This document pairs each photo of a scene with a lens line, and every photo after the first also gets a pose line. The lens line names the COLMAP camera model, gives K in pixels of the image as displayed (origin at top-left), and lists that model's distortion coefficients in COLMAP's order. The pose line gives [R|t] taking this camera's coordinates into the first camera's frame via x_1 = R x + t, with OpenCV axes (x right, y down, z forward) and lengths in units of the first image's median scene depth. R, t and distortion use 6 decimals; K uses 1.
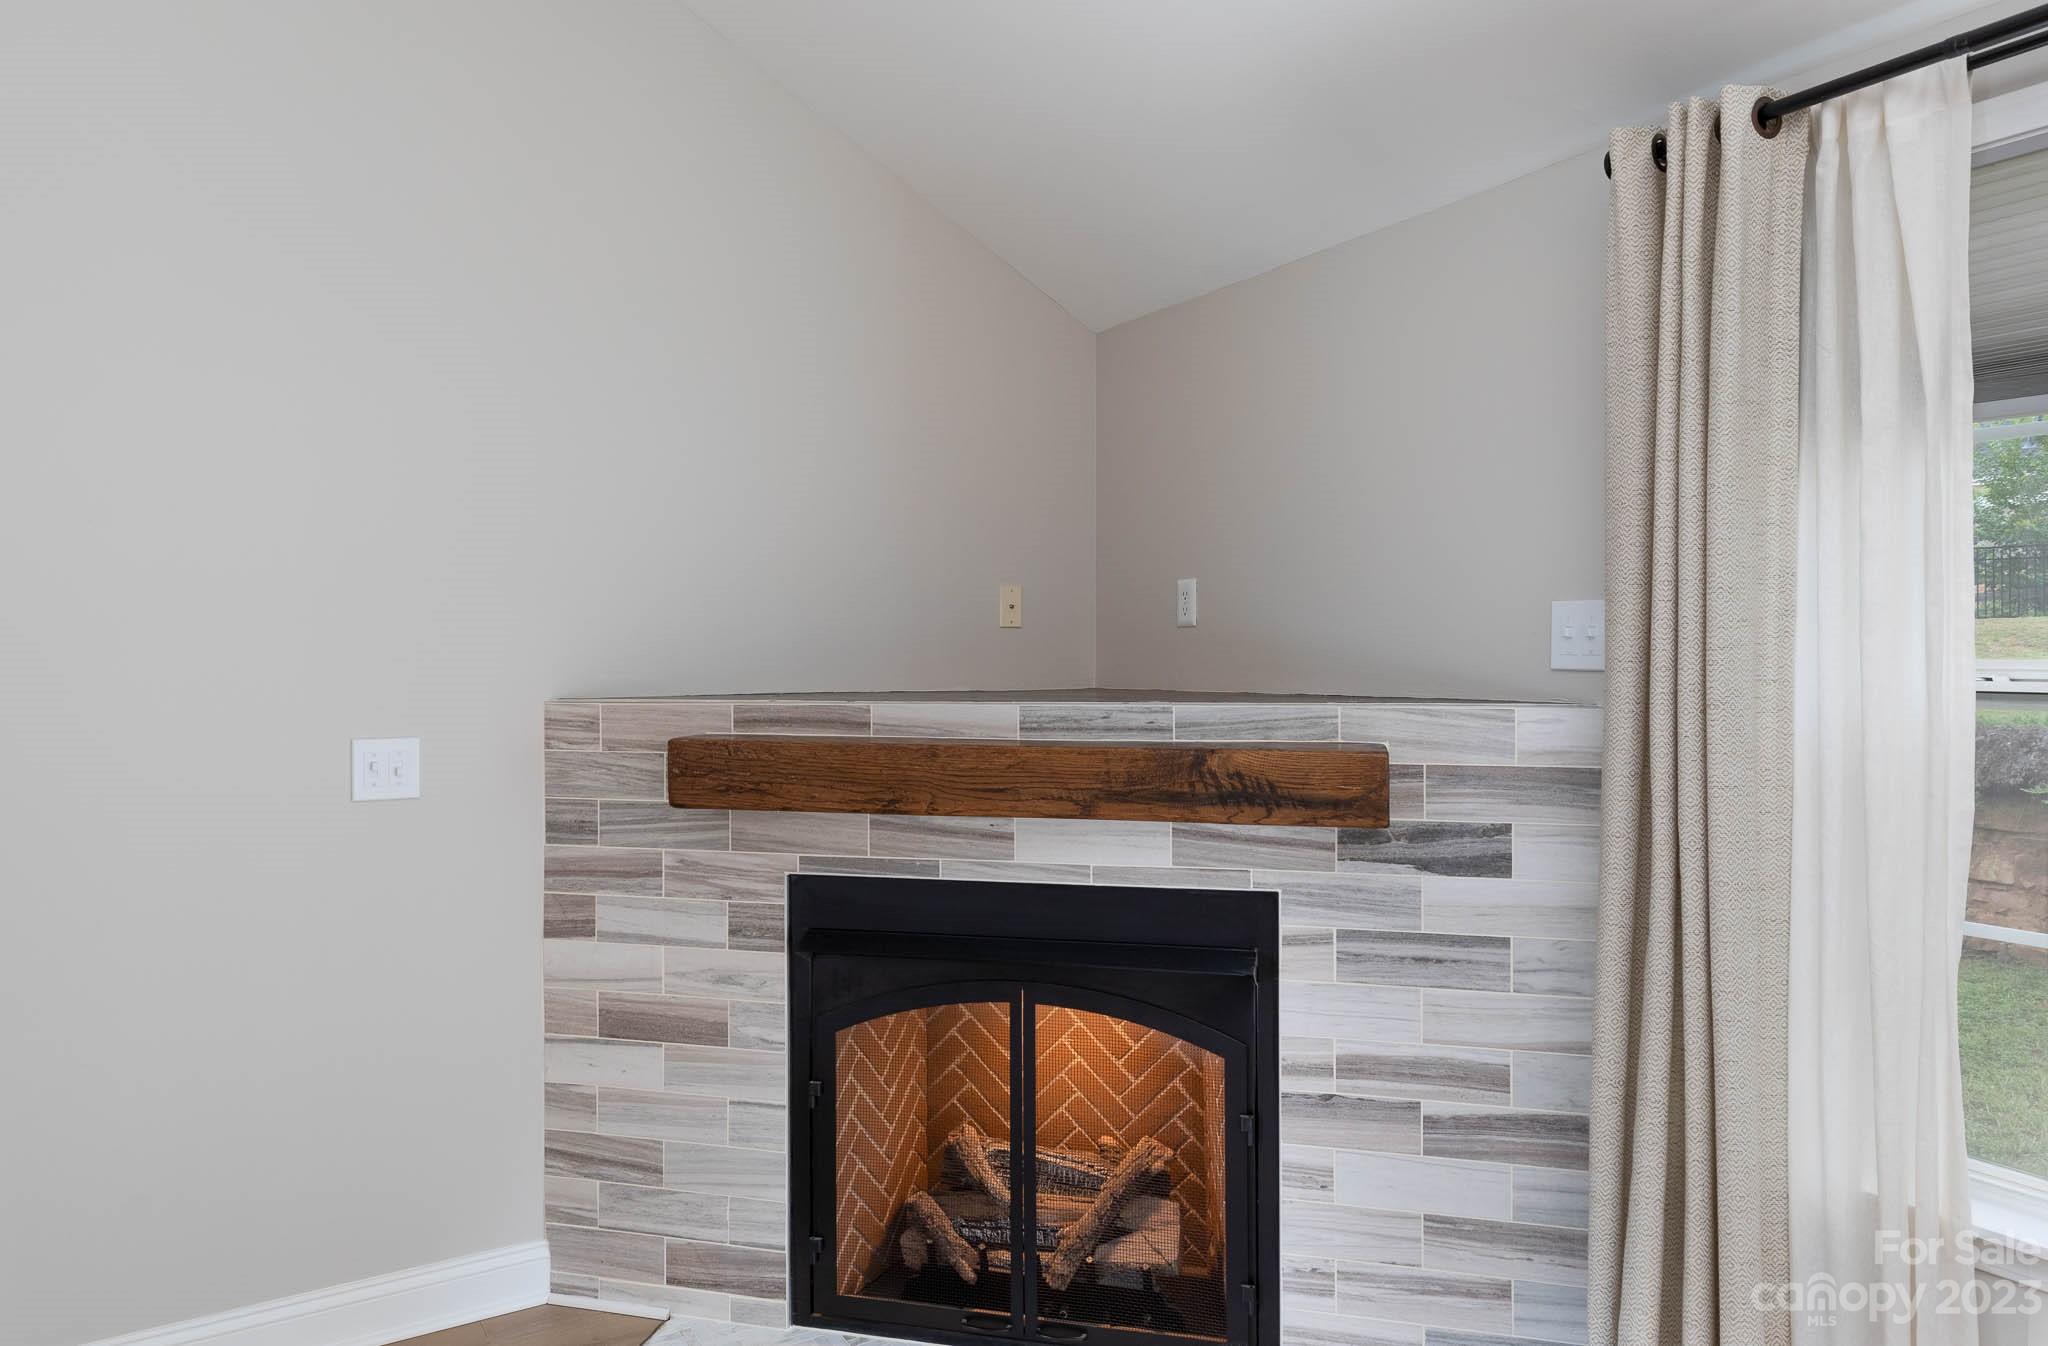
lens RADIAL K [[1298.1, 0, 1010.1], [0, 1298.1, 665.5], [0, 0, 1]] dist [0.005591, 0.002552]
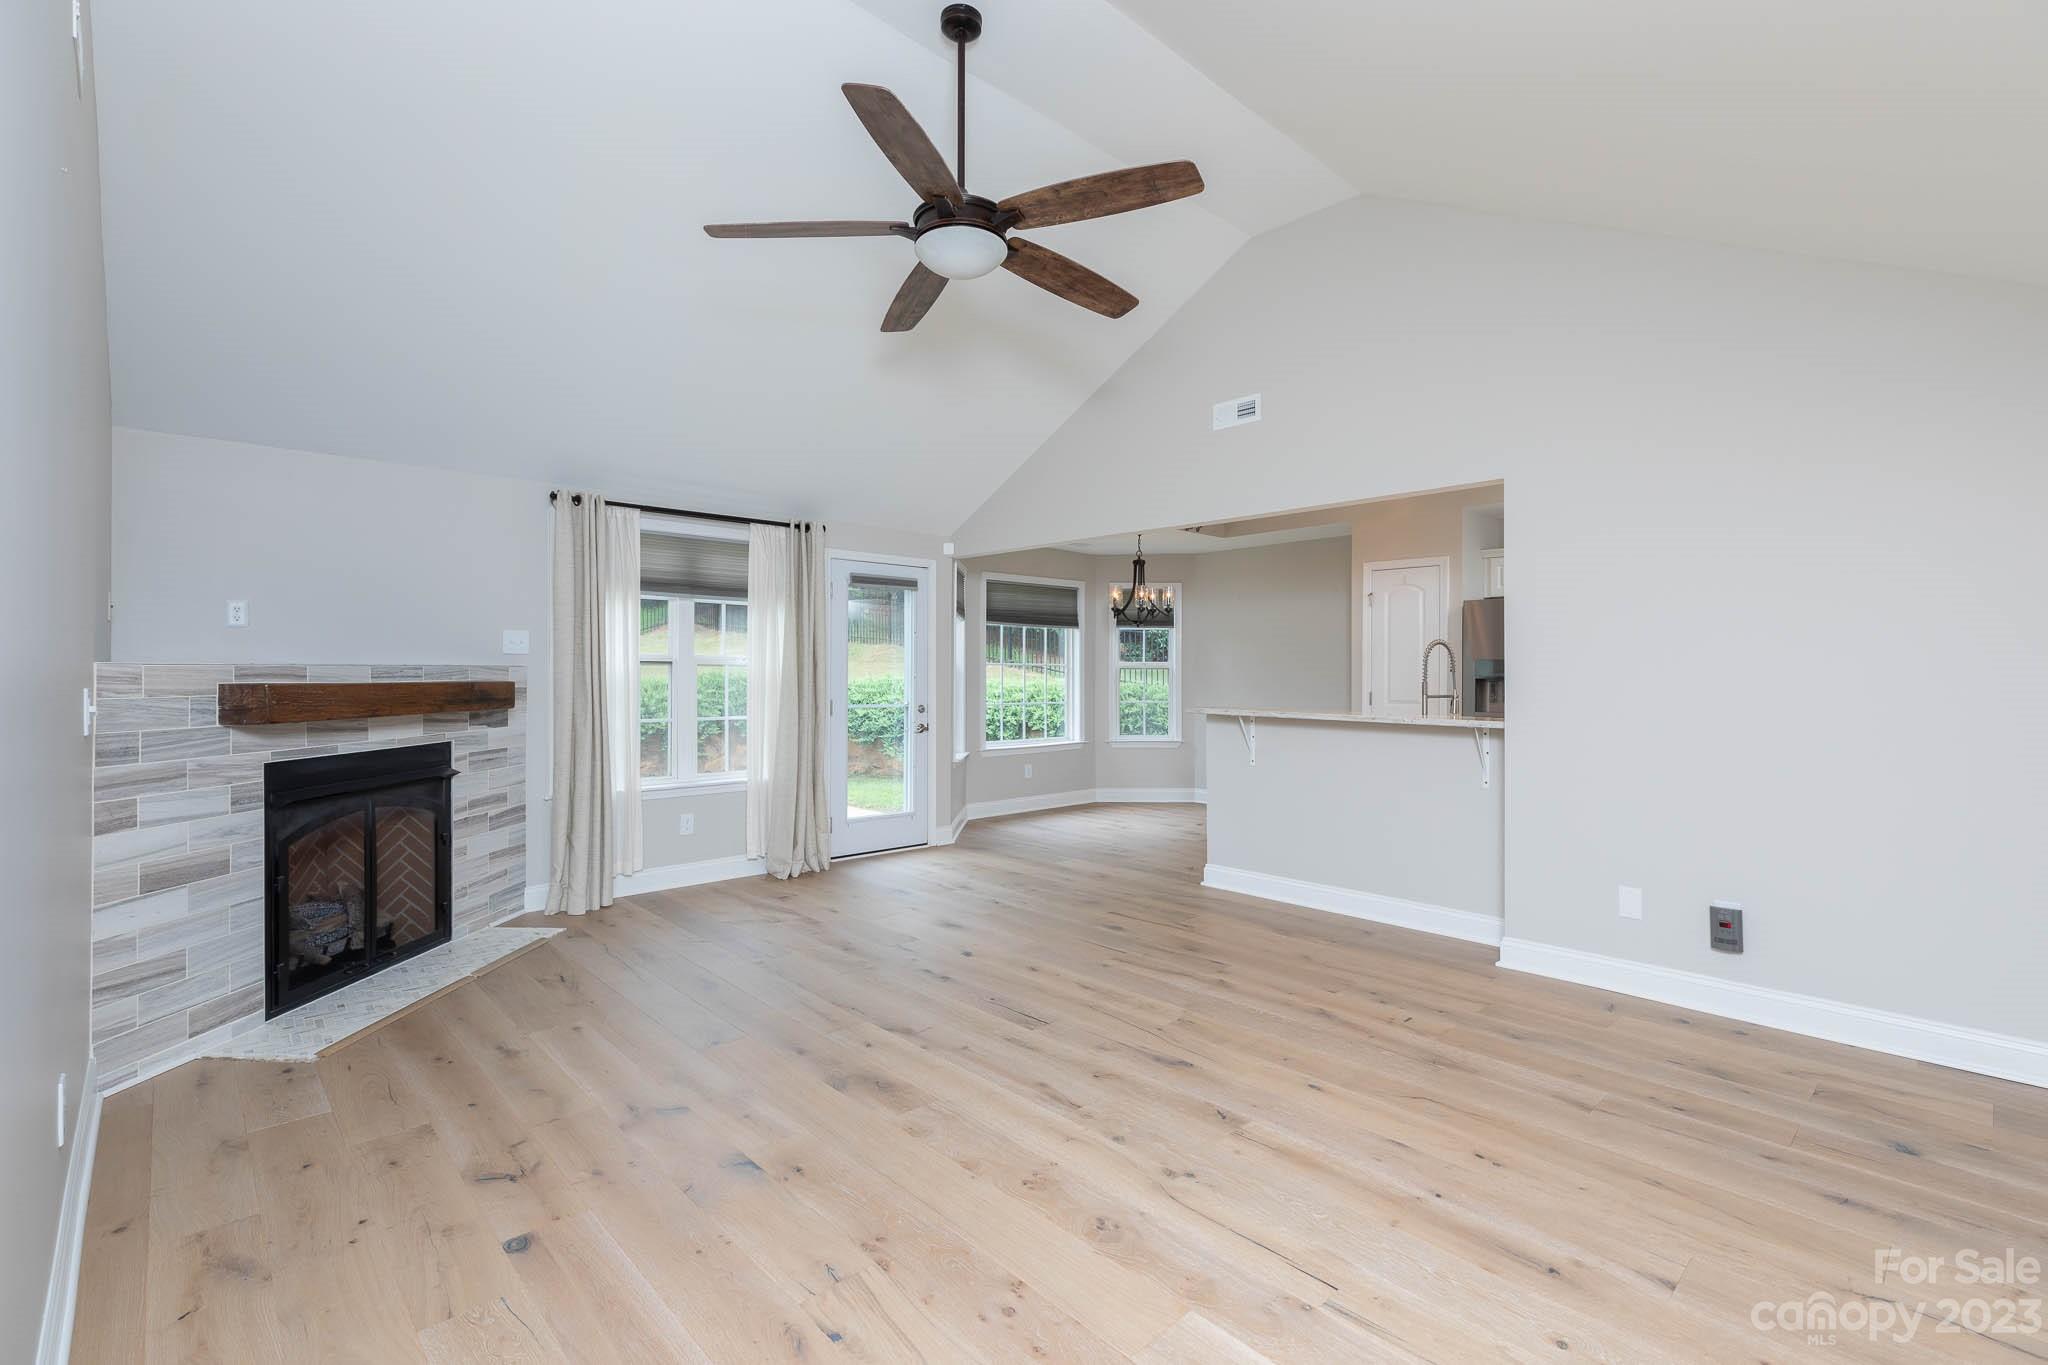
lens RADIAL K [[914.2, 0, 1021.4], [0, 914.2, 677.1], [0, 0, 1]] dist [0.003952, 0.000847]
pose [[-0.186177, -0.004342, 0.982507, -1.602338], [0.003218, 0.999982, 0.005029, 0.043379], [-0.982511, 0.004098, -0.186160, 0.237387]]
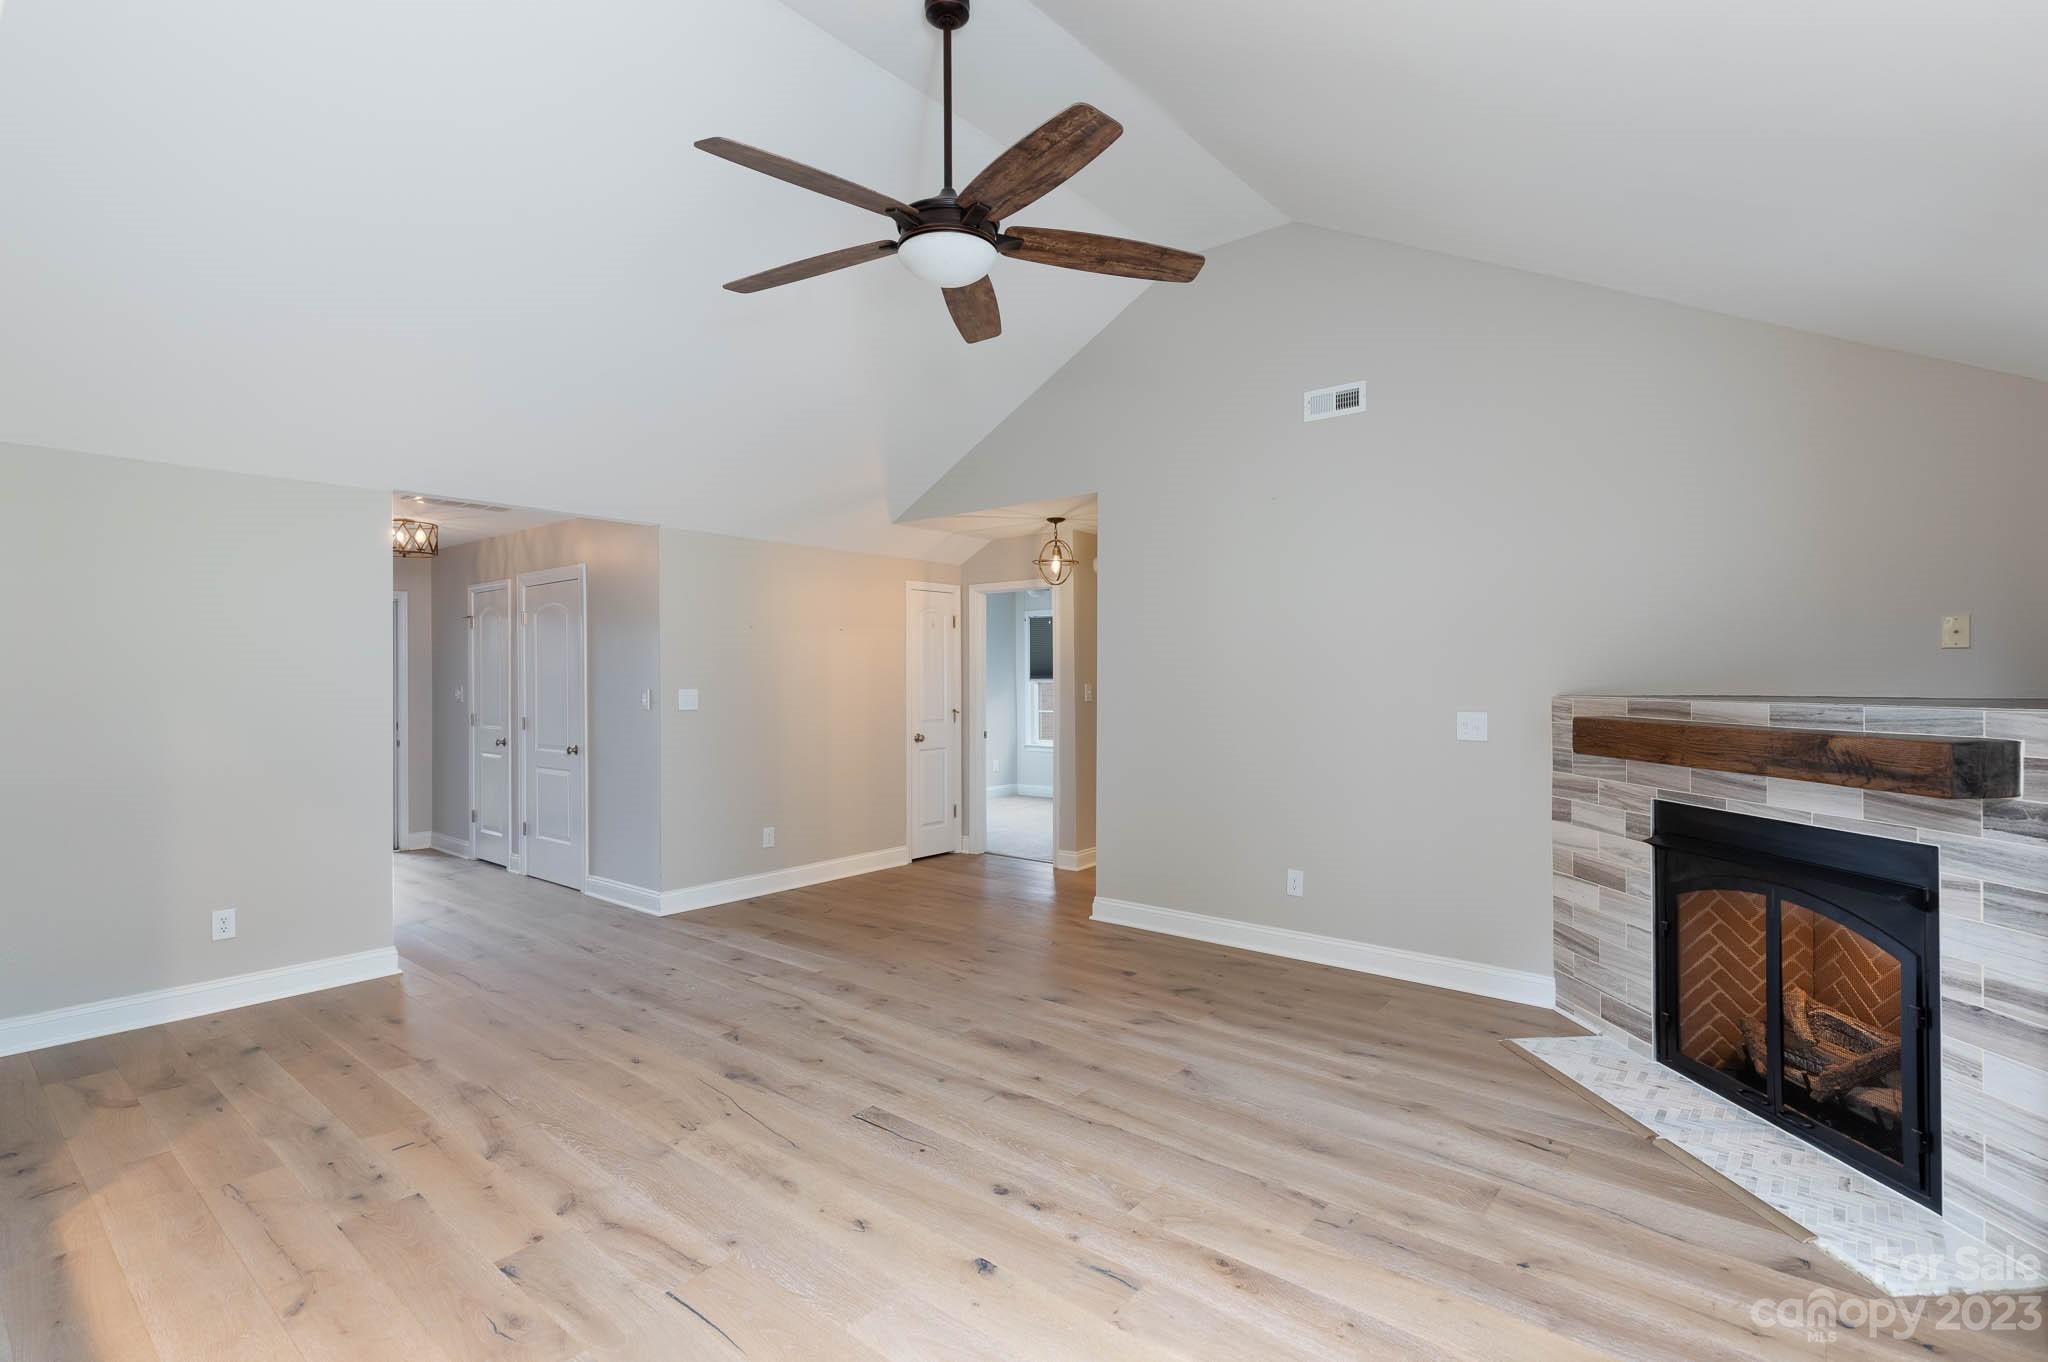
lens RADIAL K [[955.6, 0, 1024.0], [0, 955.6, 681.0], [0, 0, 1]] dist [0.004714, 0.000361]
pose [[0.313037, 0.003860, -0.949733, 0.795941], [0.000749, 0.999990, 0.004312, -0.002616], [0.949741, -0.002061, 0.313031, -0.198191]]
